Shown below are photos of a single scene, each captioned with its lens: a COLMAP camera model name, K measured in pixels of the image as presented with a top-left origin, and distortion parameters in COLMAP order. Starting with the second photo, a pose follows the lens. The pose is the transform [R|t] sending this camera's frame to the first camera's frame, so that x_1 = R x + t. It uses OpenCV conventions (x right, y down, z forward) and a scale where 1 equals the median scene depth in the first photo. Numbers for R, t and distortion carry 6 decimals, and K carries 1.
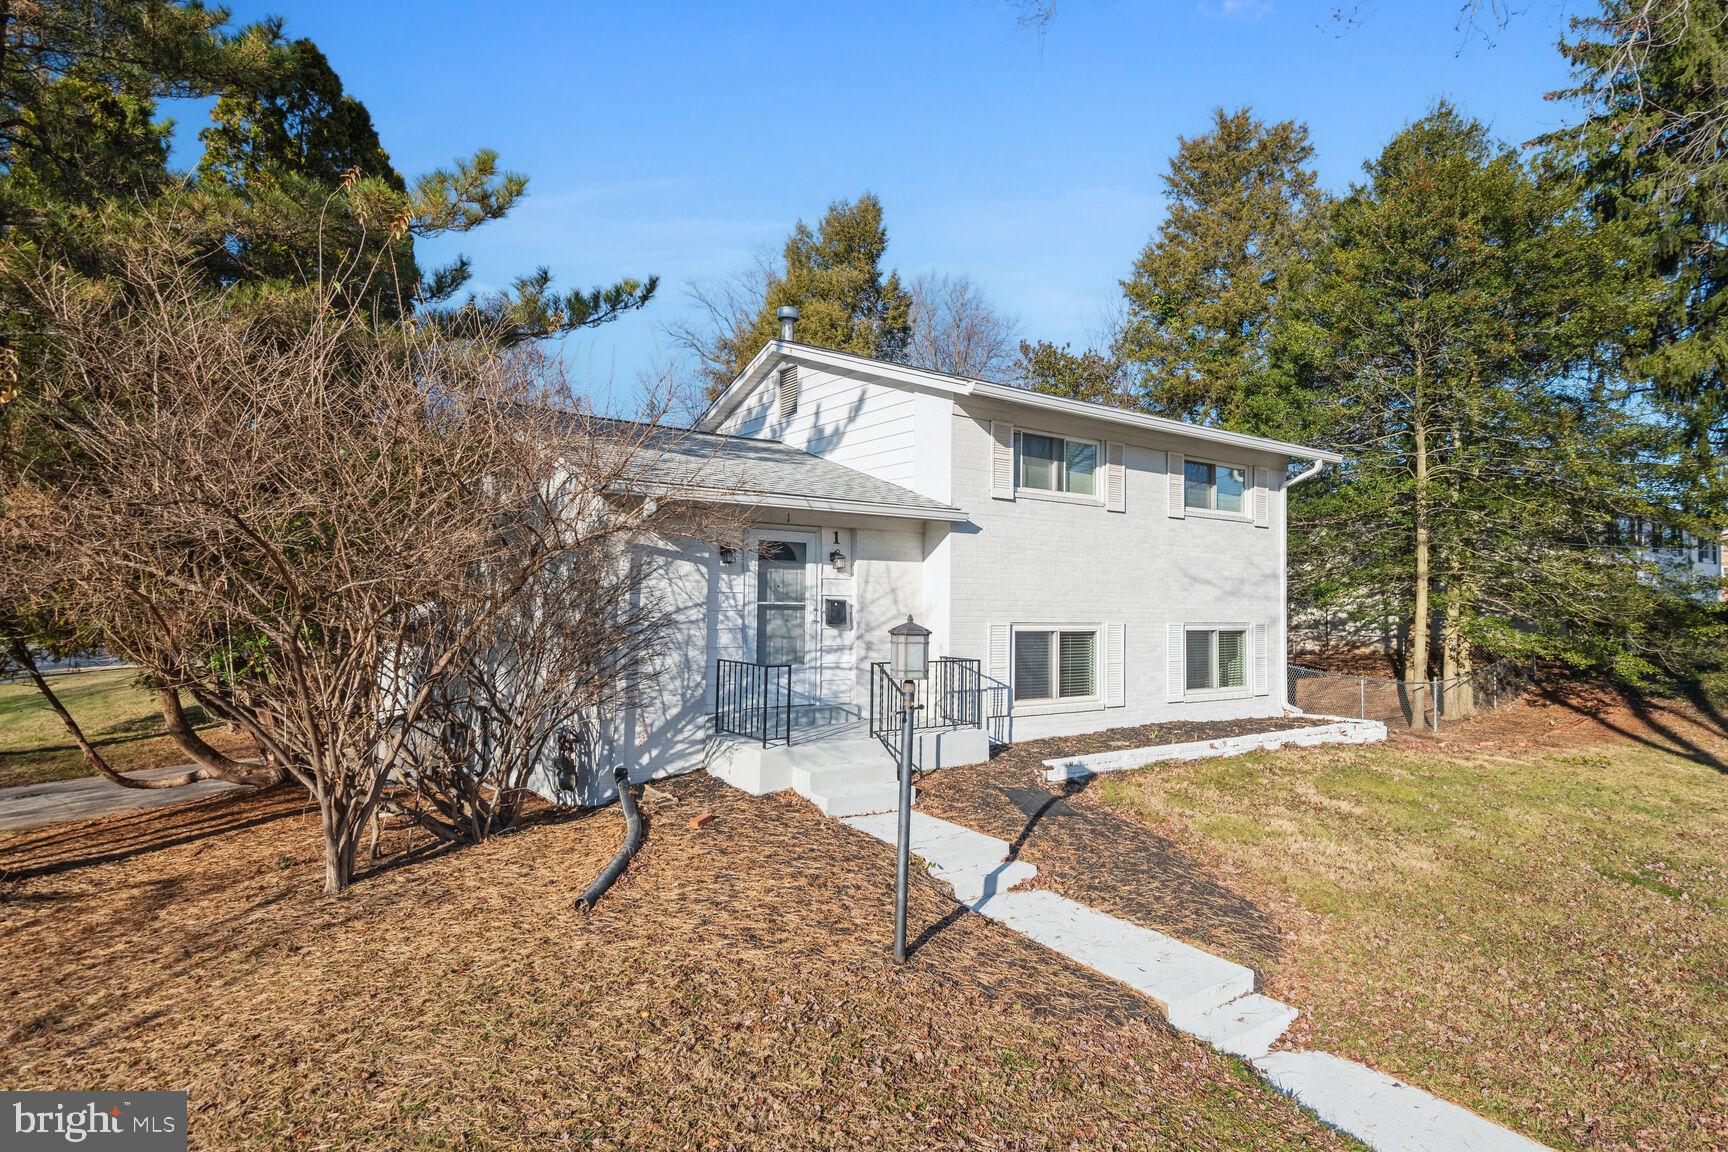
lens RADIAL K [[952.3, 0, 861.6], [0, 952.3, 572.4], [0, 0, 1]] dist [0.001712, 0.000183]
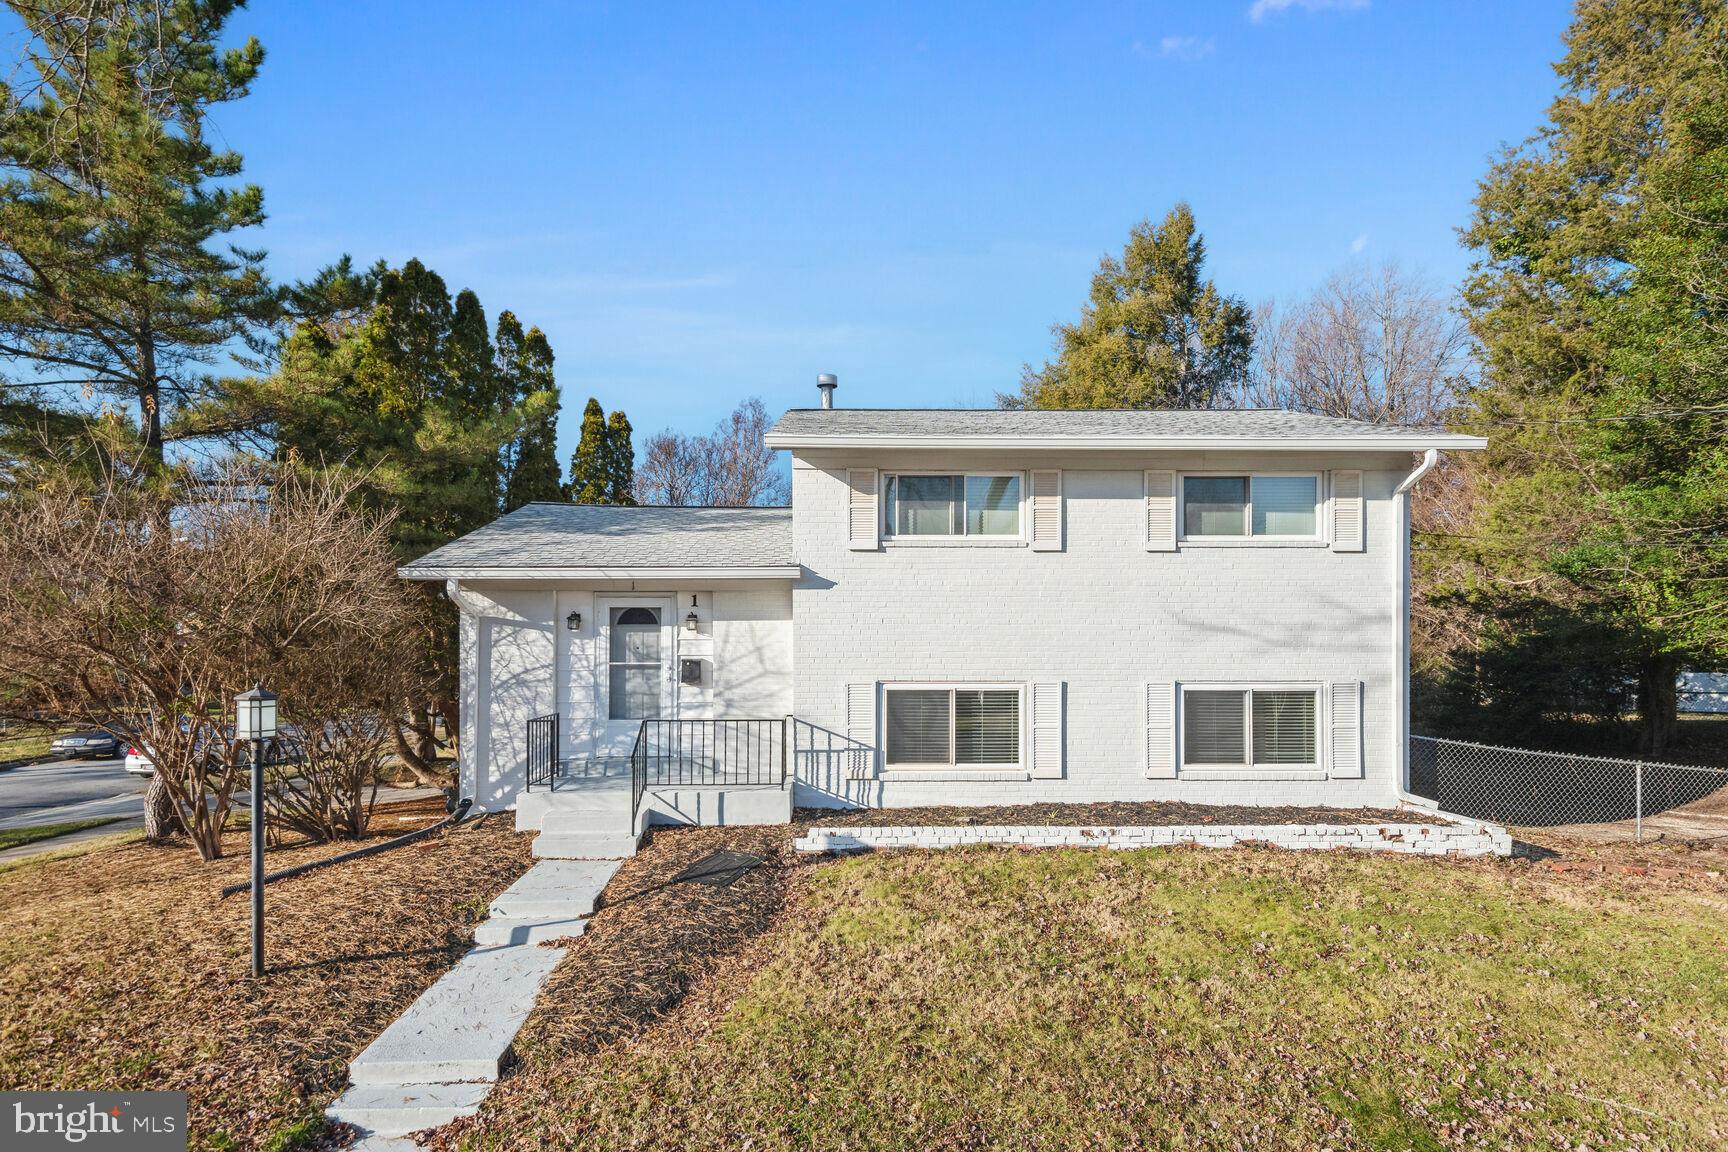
lens RADIAL K [[899.5, 0, 861.6], [0, 899.5, 644.2], [0, 0, 1]] dist [0.004580, -0.001336]
pose [[0.819376, -0.017122, -0.573001, 0.690527], [0.032452, 0.999336, 0.016544, 0.001232], [0.572337, -0.032151, 0.819388, 0.279198]]
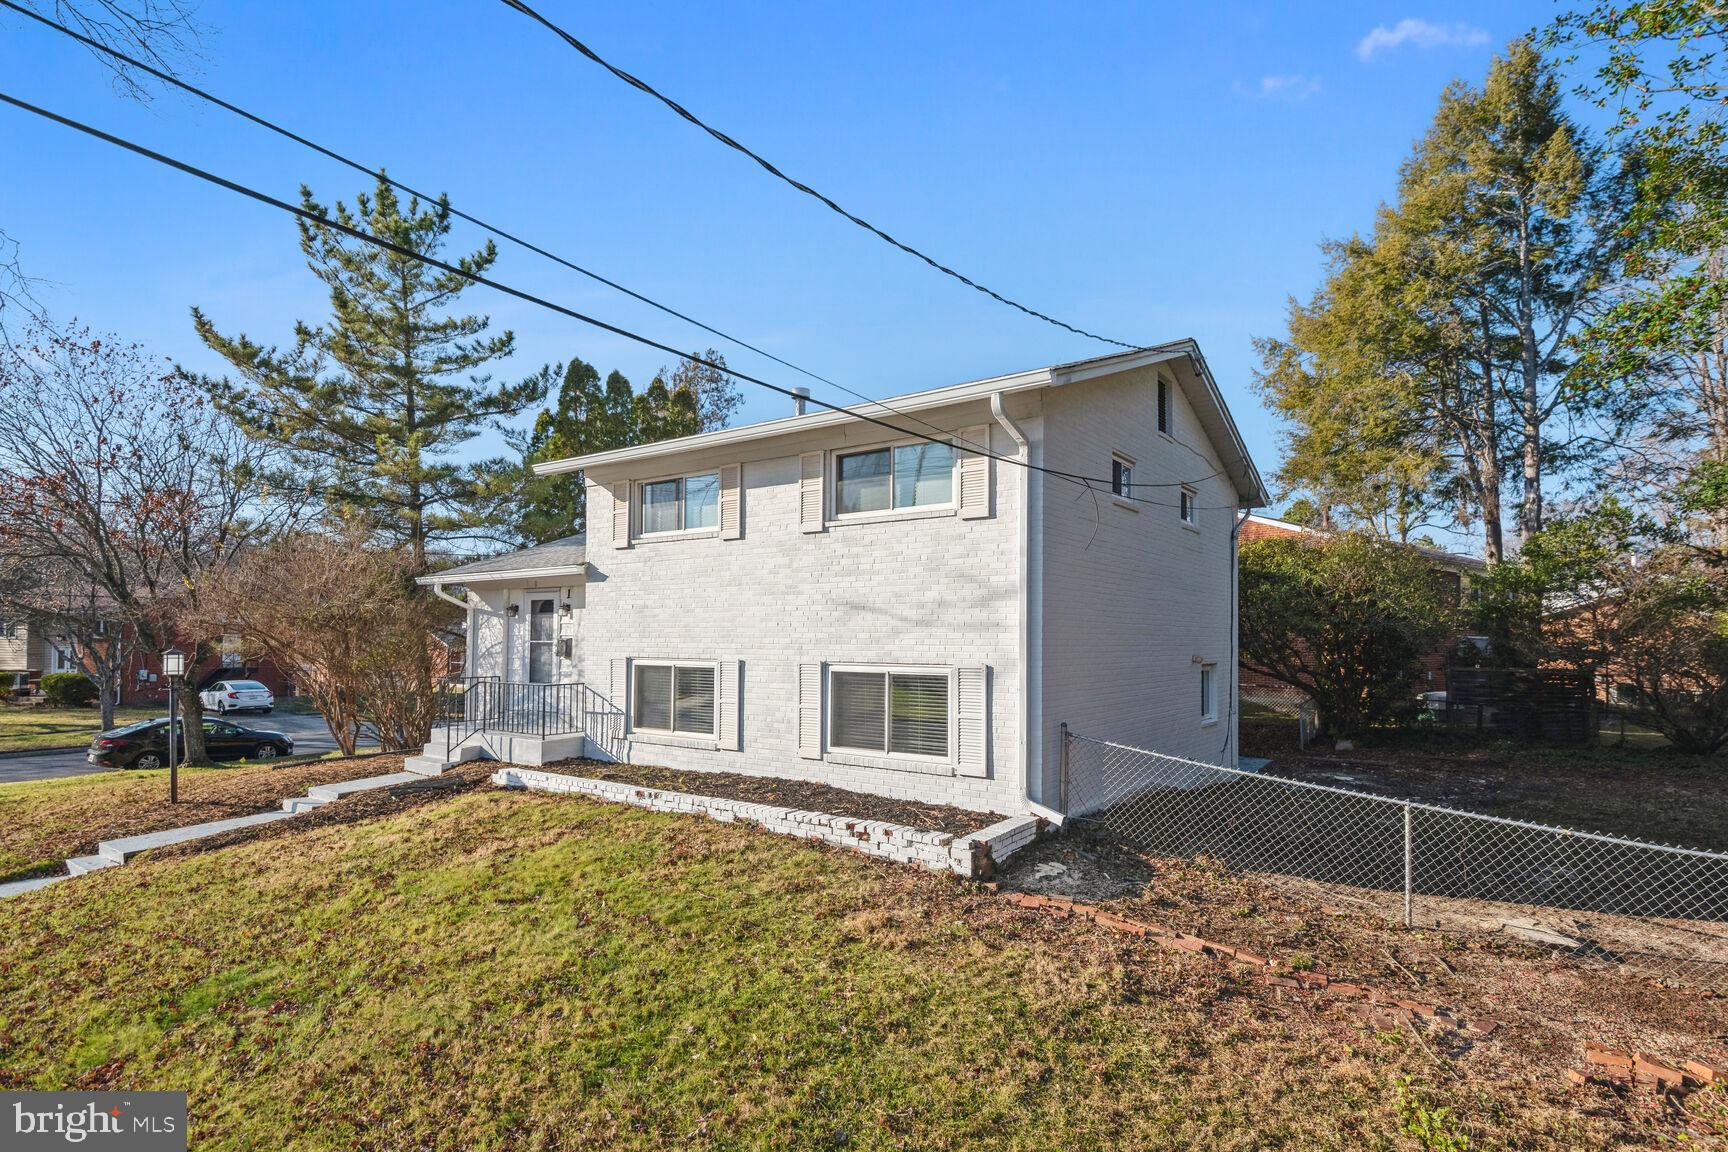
lens RADIAL K [[899.5, 0, 866.9], [0, 899.5, 585.1], [0, 0, 1]] dist [0.004580, -0.001336]
pose [[0.302069, -0.073732, -0.950430, 1.328196], [0.029517, 0.997250, -0.067983, 0.051997], [0.952829, -0.007519, 0.303415, 1.000153]]
